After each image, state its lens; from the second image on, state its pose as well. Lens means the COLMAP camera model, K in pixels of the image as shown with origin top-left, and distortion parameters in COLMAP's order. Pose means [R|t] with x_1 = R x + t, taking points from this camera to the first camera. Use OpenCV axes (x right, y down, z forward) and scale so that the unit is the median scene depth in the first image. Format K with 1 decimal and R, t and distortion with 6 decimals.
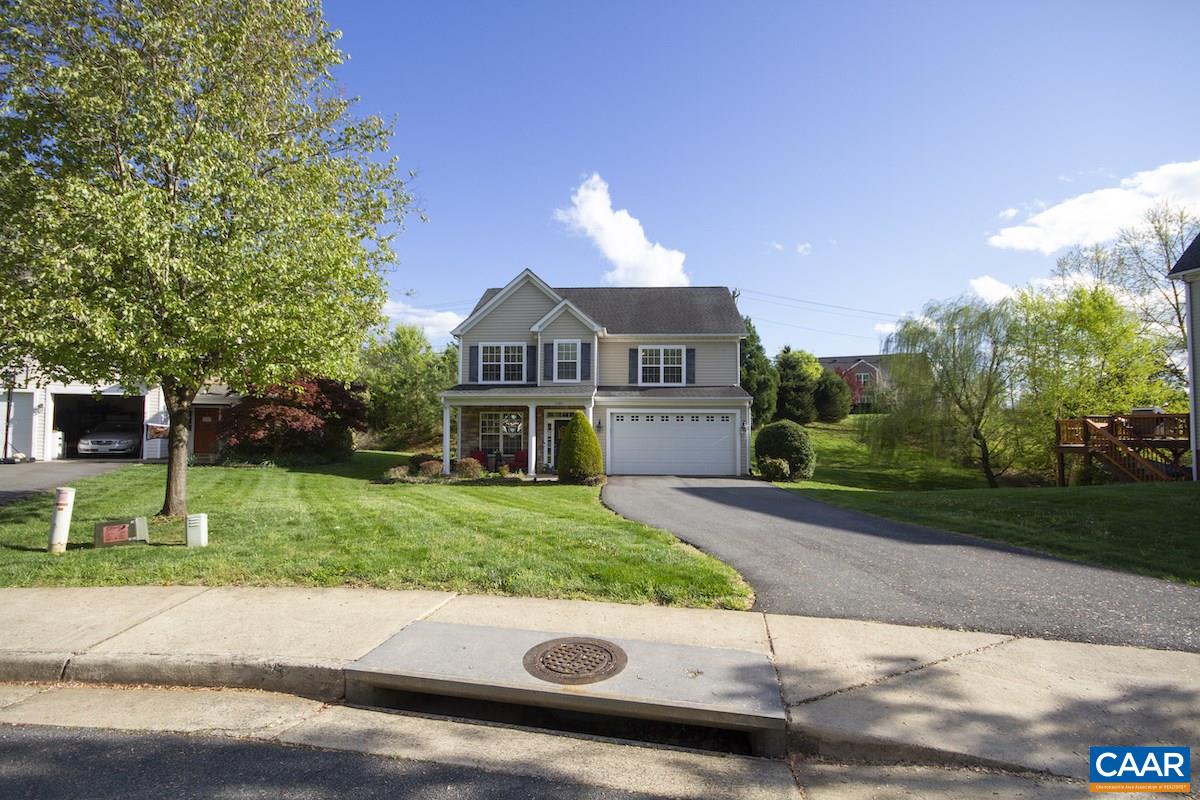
lens RADIAL K [[550.9, 0, 597.4], [0, 550.9, 410.4], [0, 0, 1]] dist [0.006317, -0.008023]
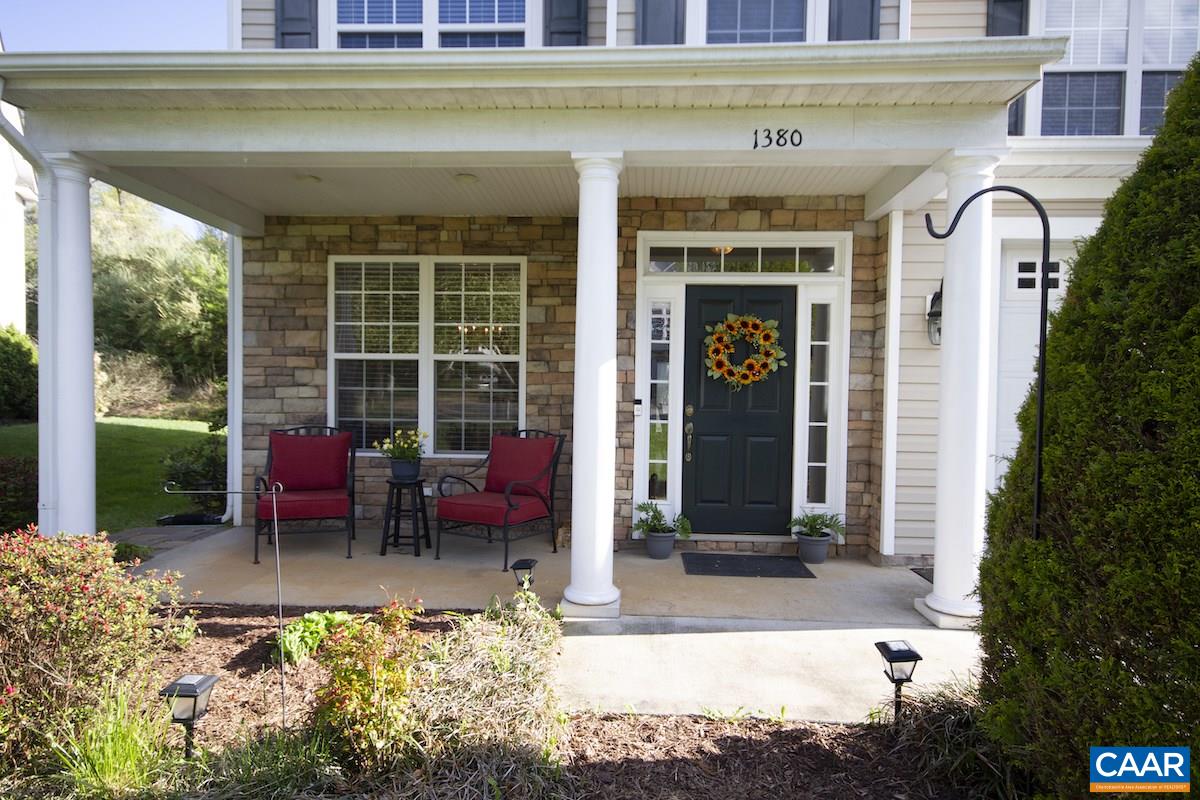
lens RADIAL K [[642.2, 0, 605.5], [0, 642.2, 395.5], [0, 0, 1]] dist [0.006390, -0.000460]
pose [[0.999796, 0.009917, 0.017612, -0.111098], [-0.010615, 0.999144, 0.039994, 0.047883], [-0.017200, -0.040172, 0.999045, 0.761781]]
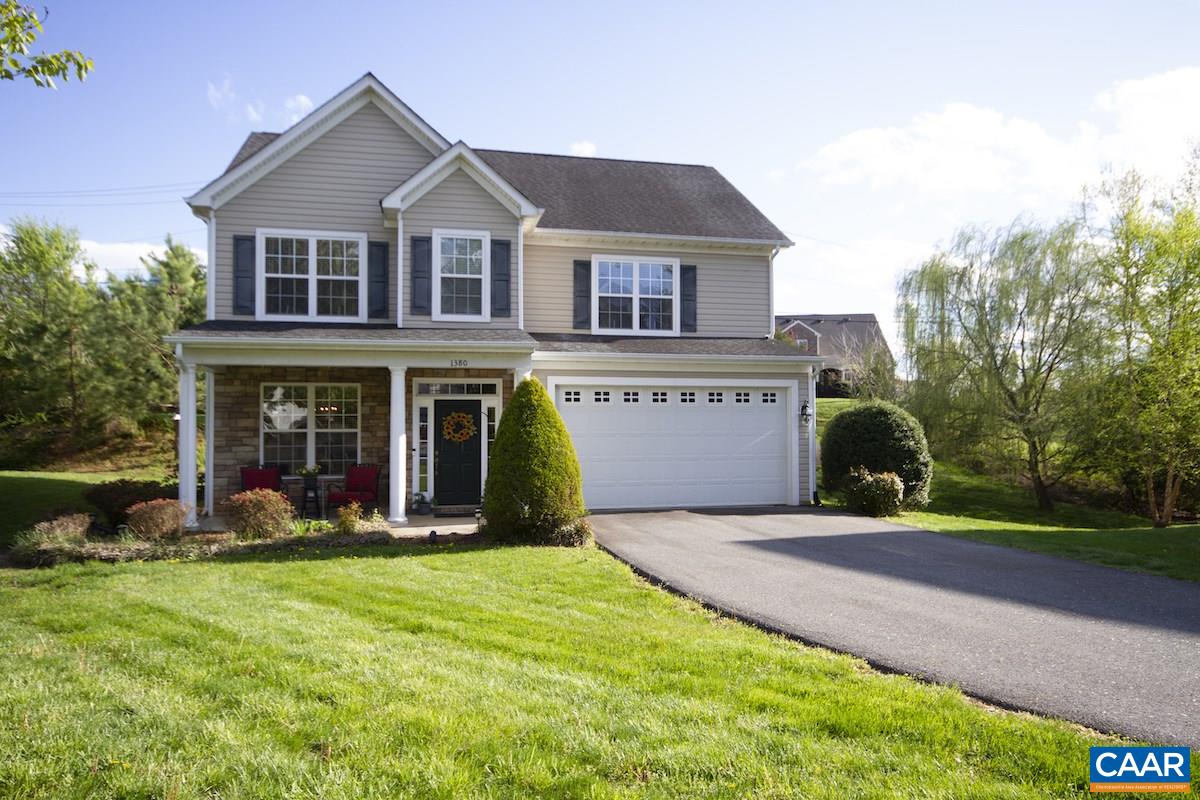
lens RADIAL K [[792.0, 0, 588.9], [0, 792.0, 406.3], [0, 0, 1]] dist [0.021479, 0.004759]
pose [[0.961360, -0.000849, 0.275292, -0.137715], [-0.002635, 0.999921, 0.012285, 0.014002], [-0.275280, -0.012535, 0.961282, 0.309694]]
